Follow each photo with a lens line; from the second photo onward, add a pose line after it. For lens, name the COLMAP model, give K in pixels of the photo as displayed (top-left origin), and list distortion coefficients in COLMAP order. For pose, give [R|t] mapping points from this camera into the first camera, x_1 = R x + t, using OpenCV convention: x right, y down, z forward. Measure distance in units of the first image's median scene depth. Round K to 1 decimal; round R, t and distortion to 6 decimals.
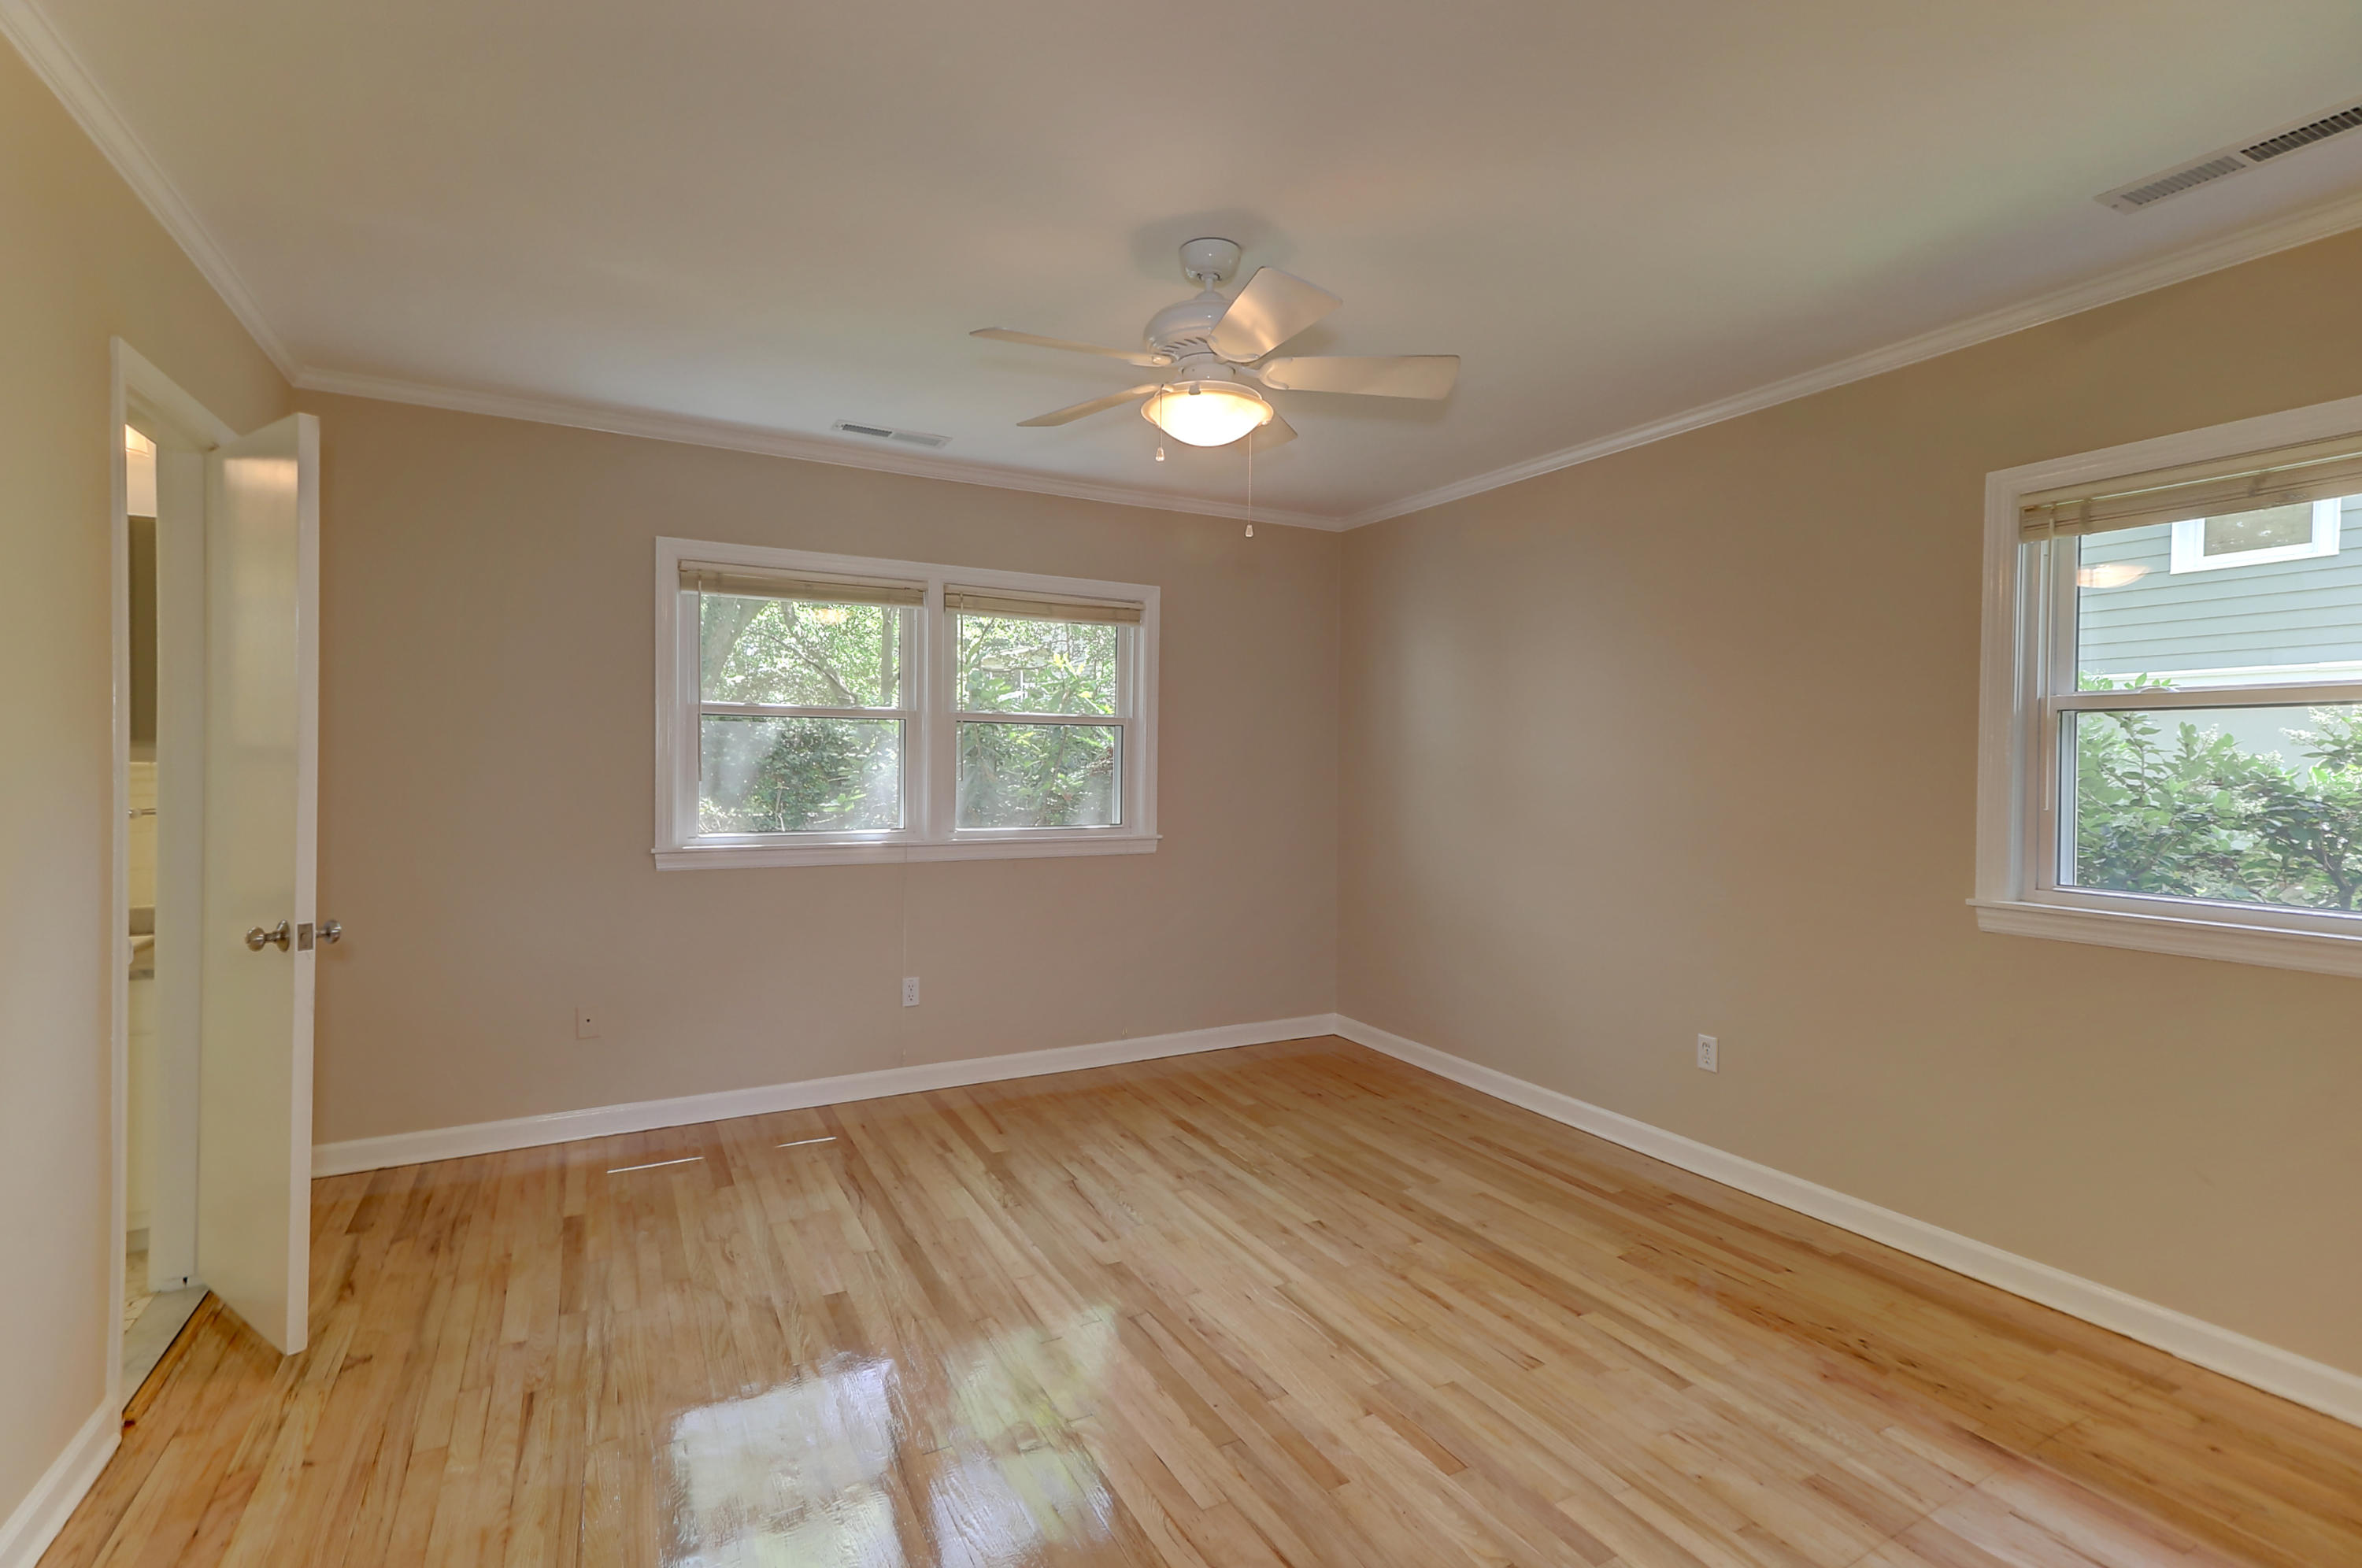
lens RADIAL K [[1068.8, 0, 1175.9], [0, 1068.8, 777.0], [0, 0, 1]] dist [0.016434, -0.000544]
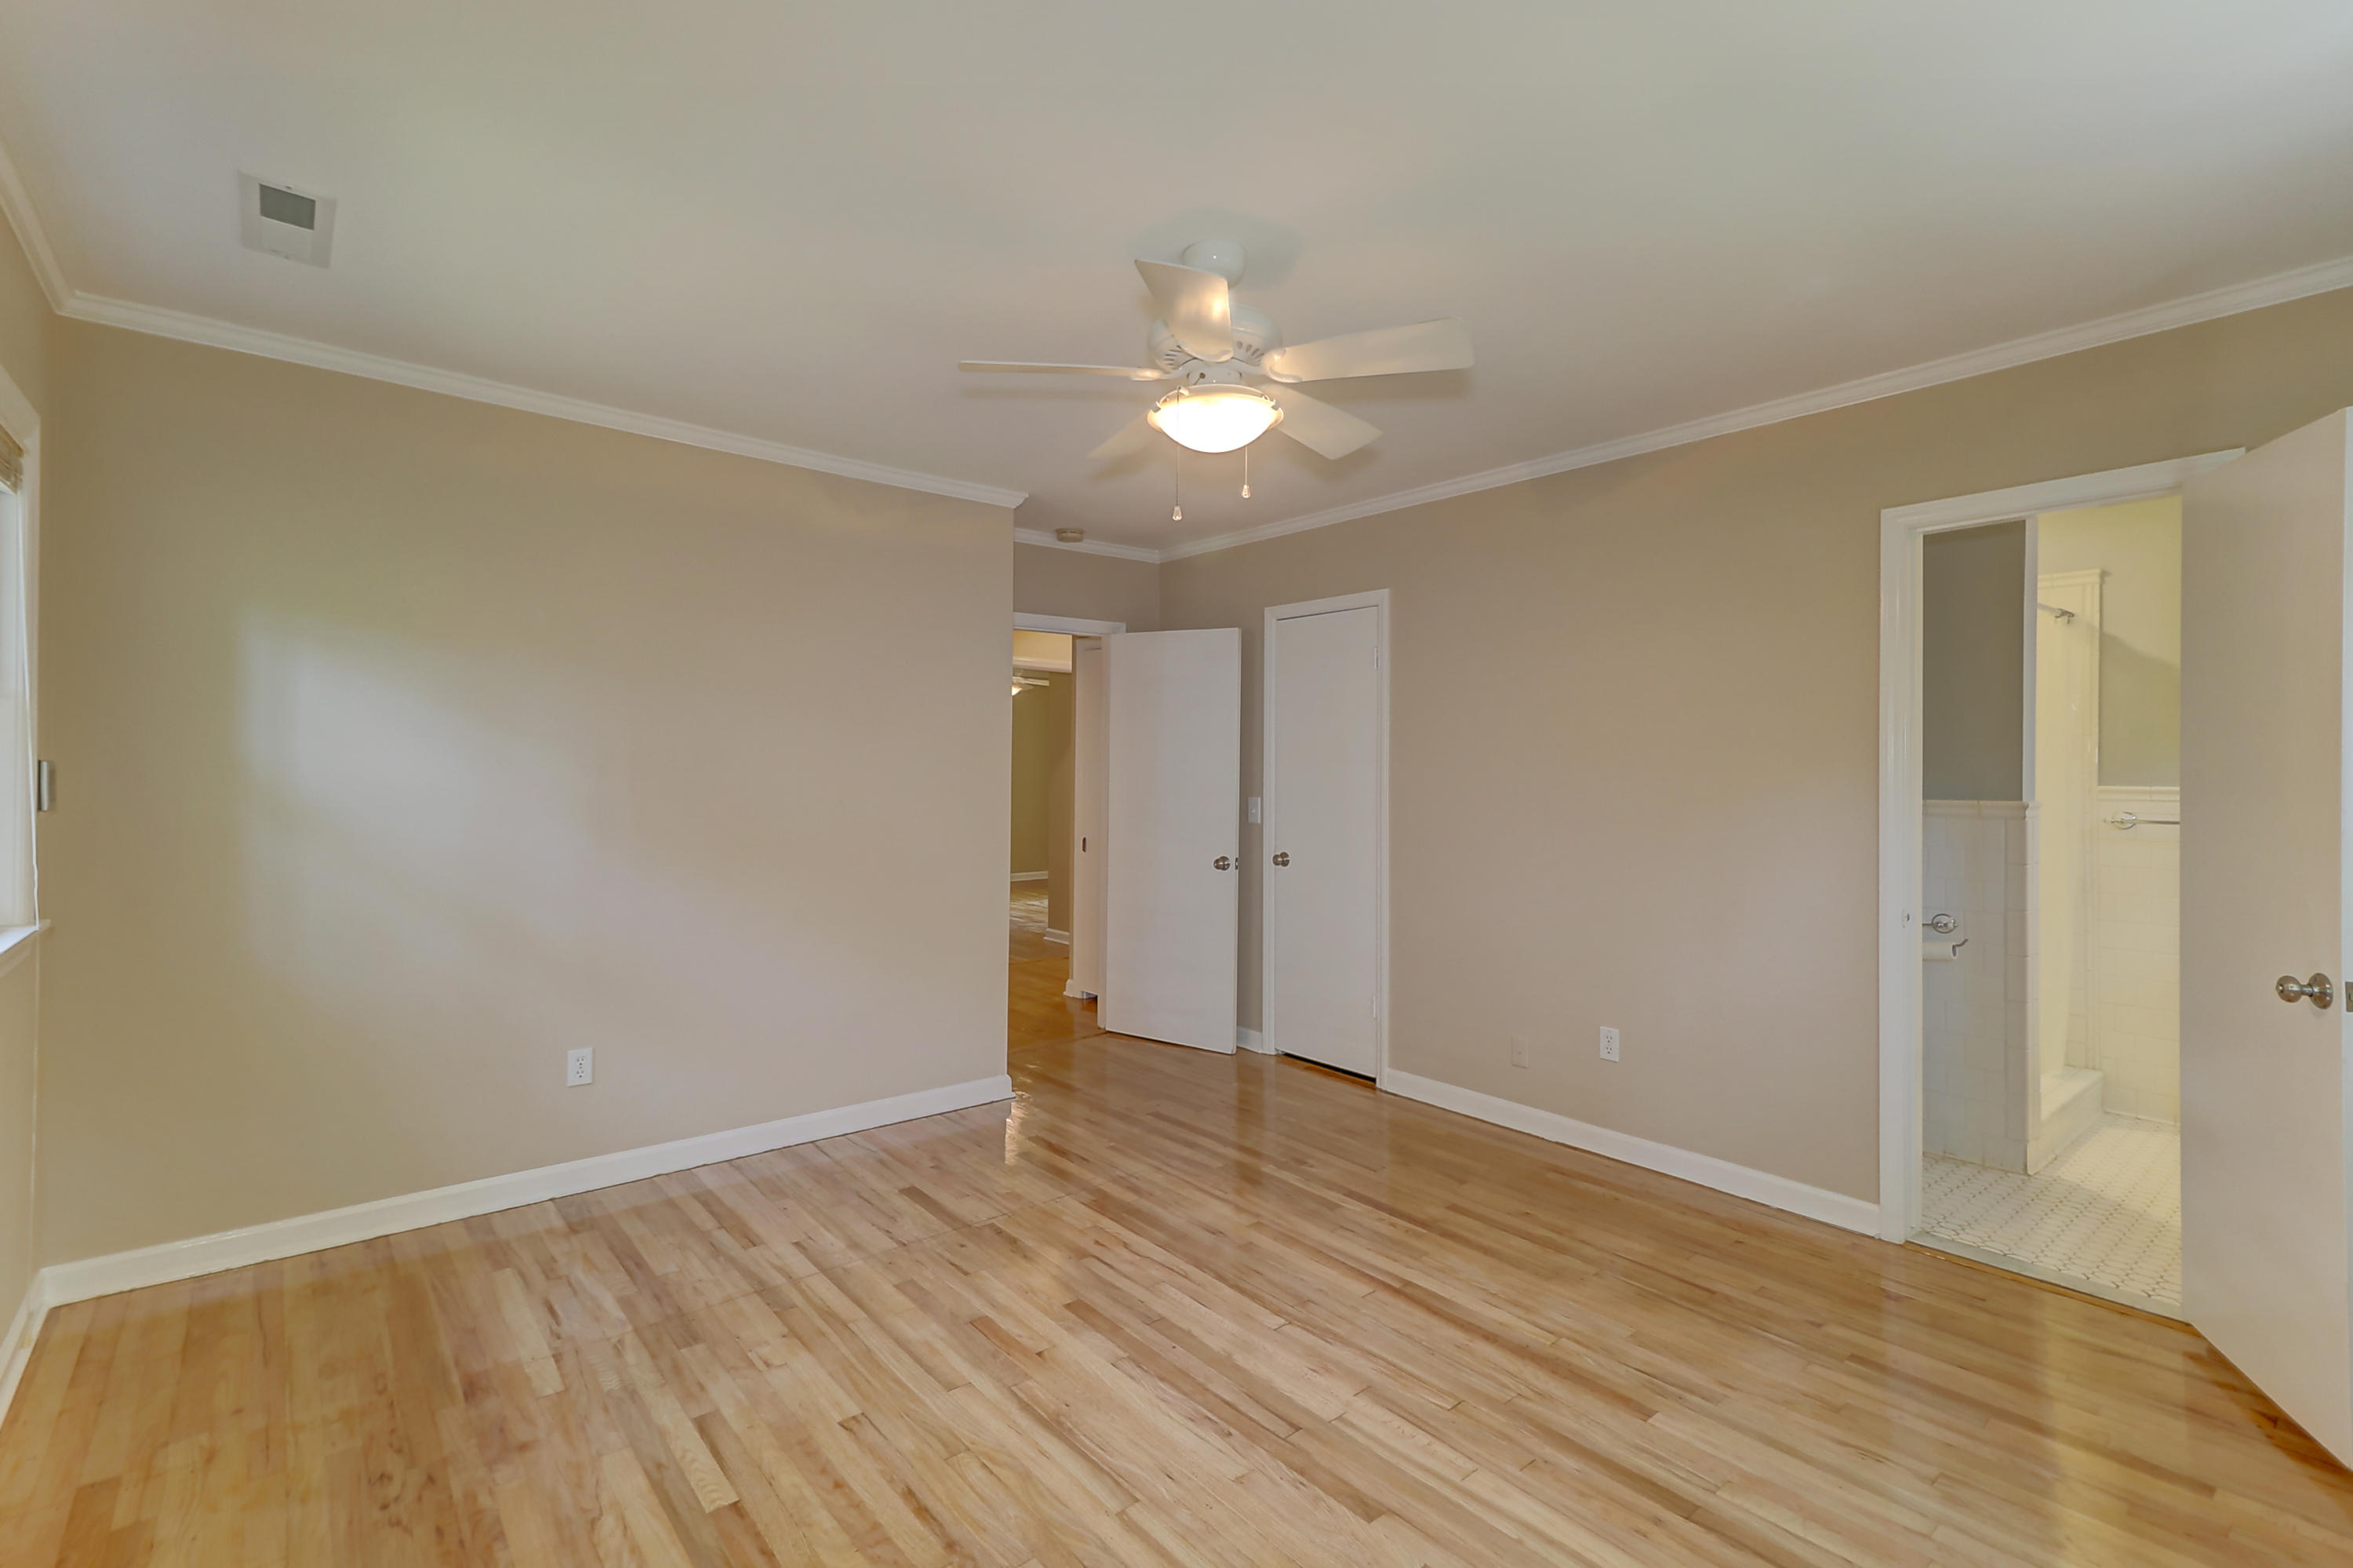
lens RADIAL K [[1076.5, 0, 1182.6], [0, 1076.5, 768.8], [0, 0, 1]] dist [0.013819, 0.000074]
pose [[-0.978310, -0.018358, -0.206332, 0.178421], [-0.021210, 0.999708, 0.011619, -0.022789], [0.206059, 0.015744, -0.978413, 1.370970]]
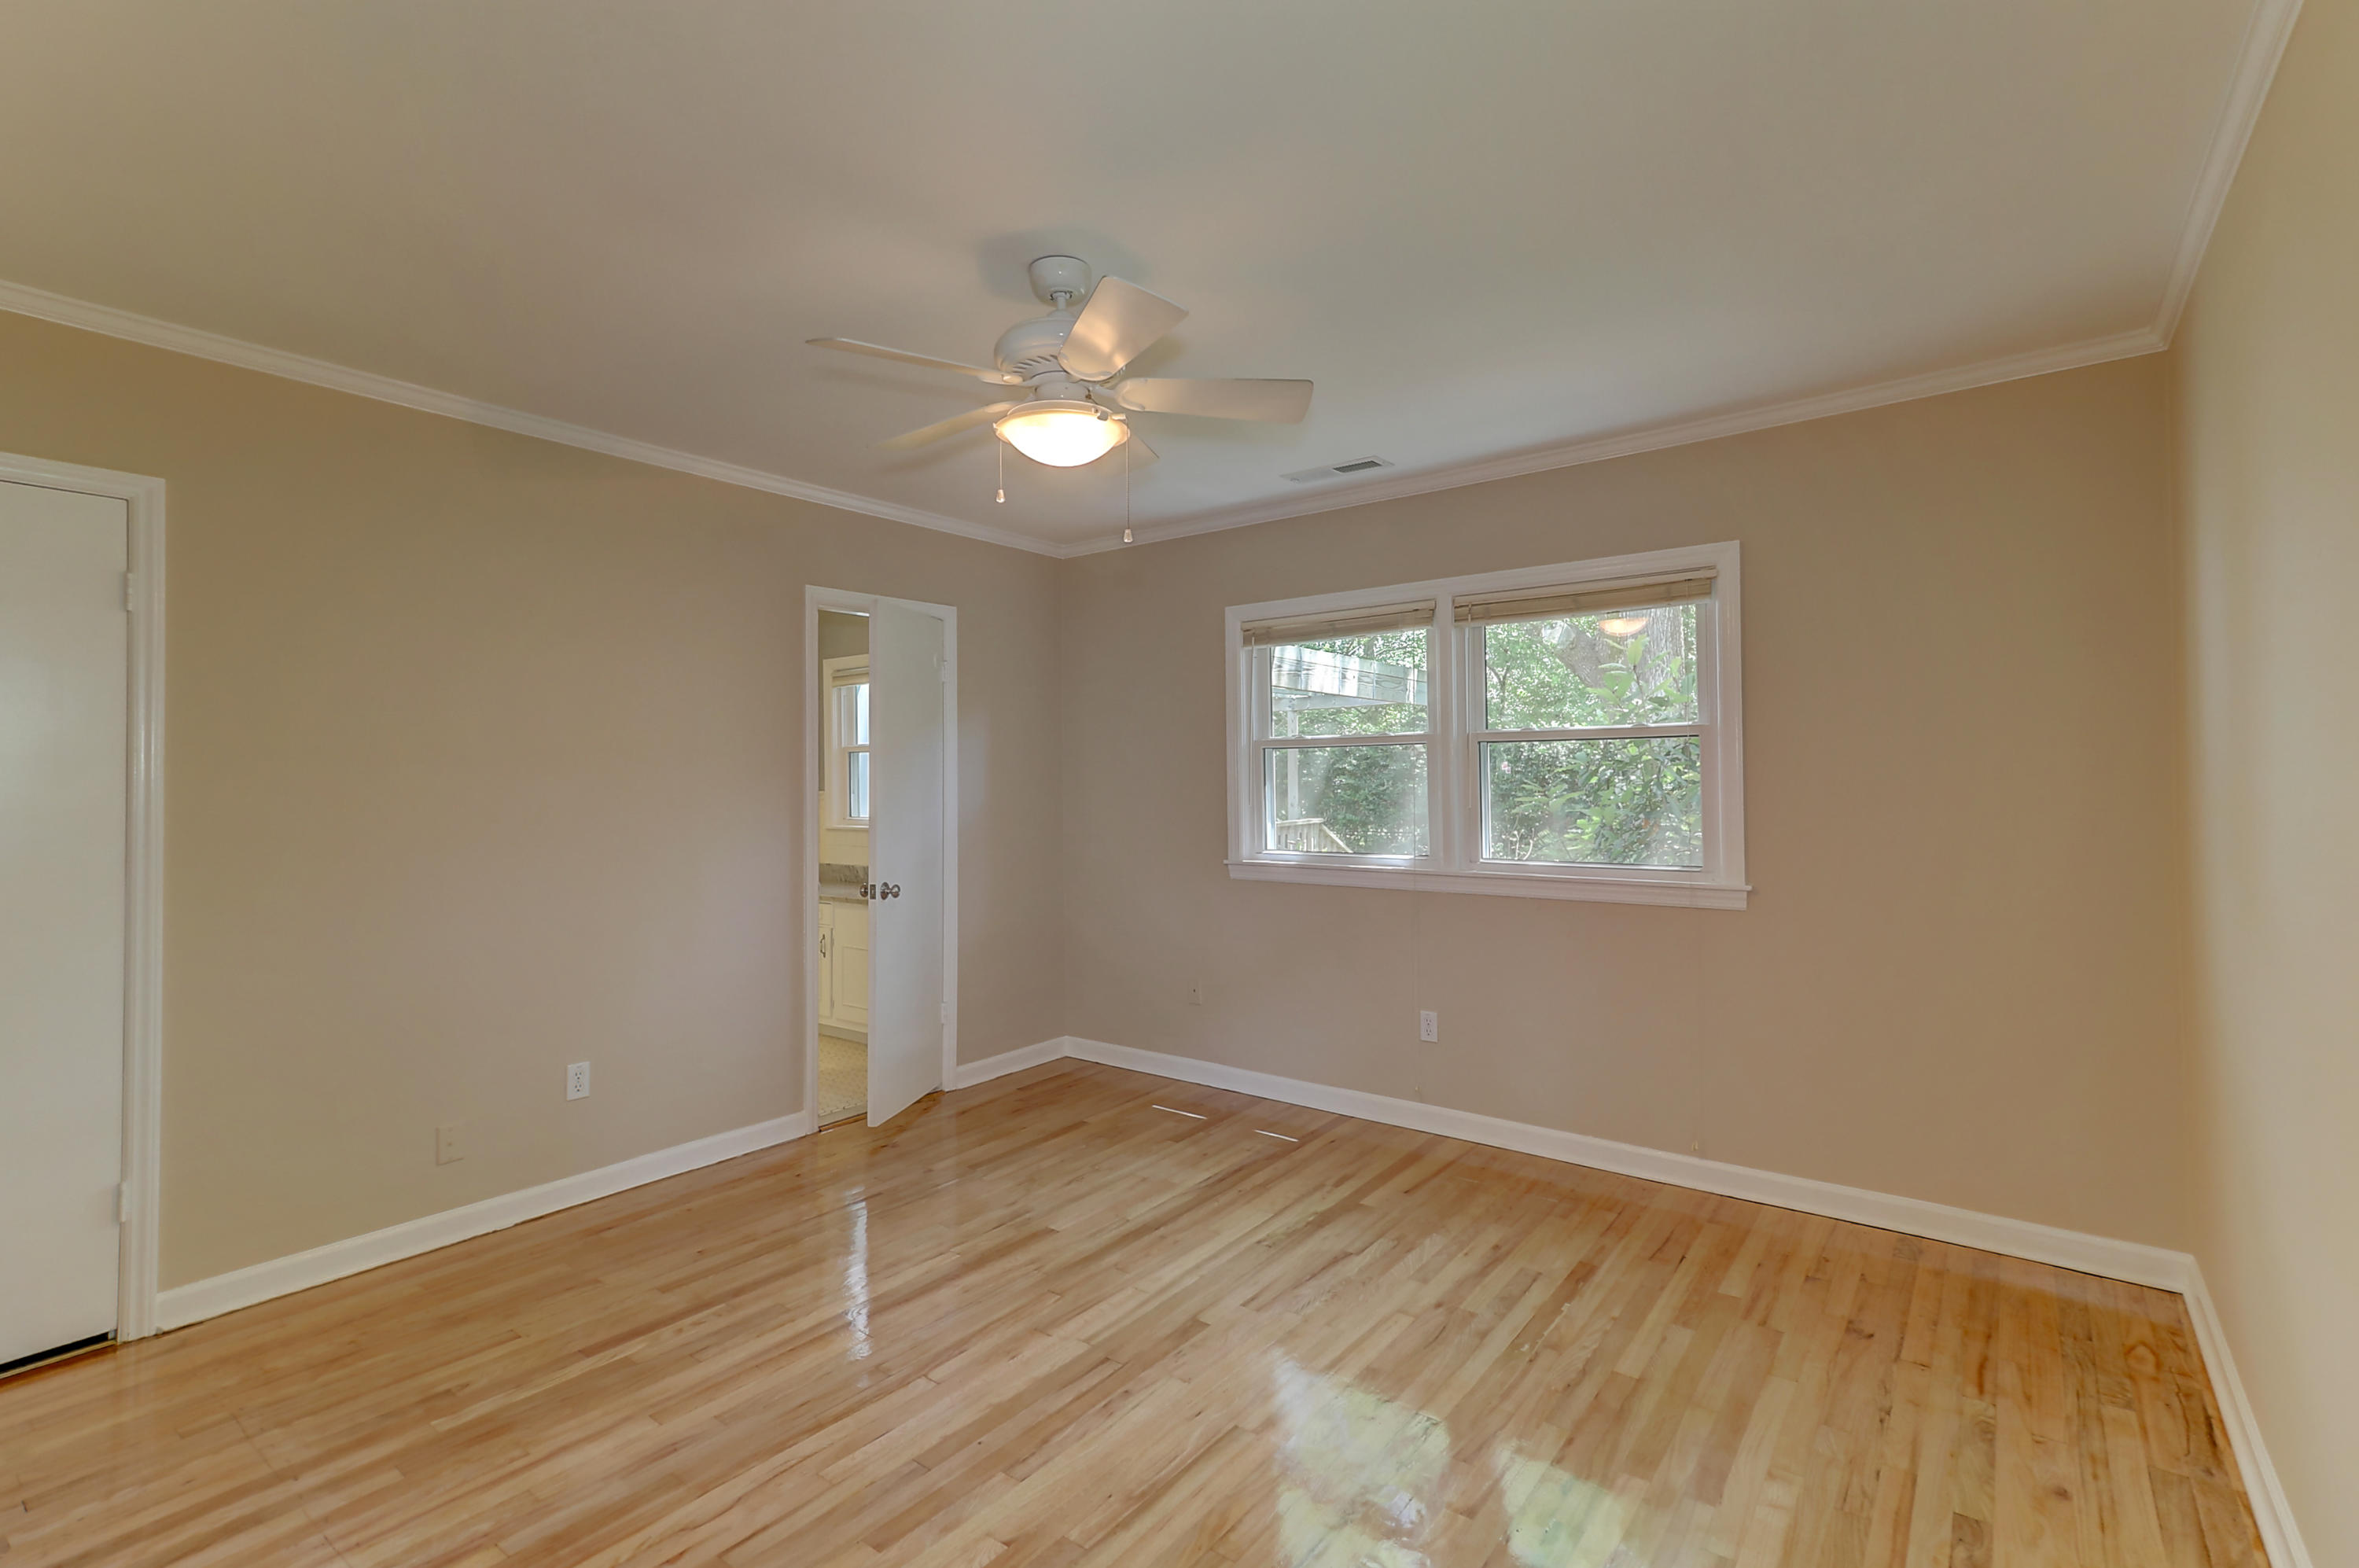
lens RADIAL K [[1067.6, 0, 1174.4], [0, 1067.6, 777.0], [0, 0, 1]] dist [0.016434, -0.000544]
pose [[0.407620, -0.016051, -0.913010, 0.667098], [-0.002088, 0.999826, -0.018510, -0.006229], [0.913149, 0.009451, 0.407516, 0.492085]]
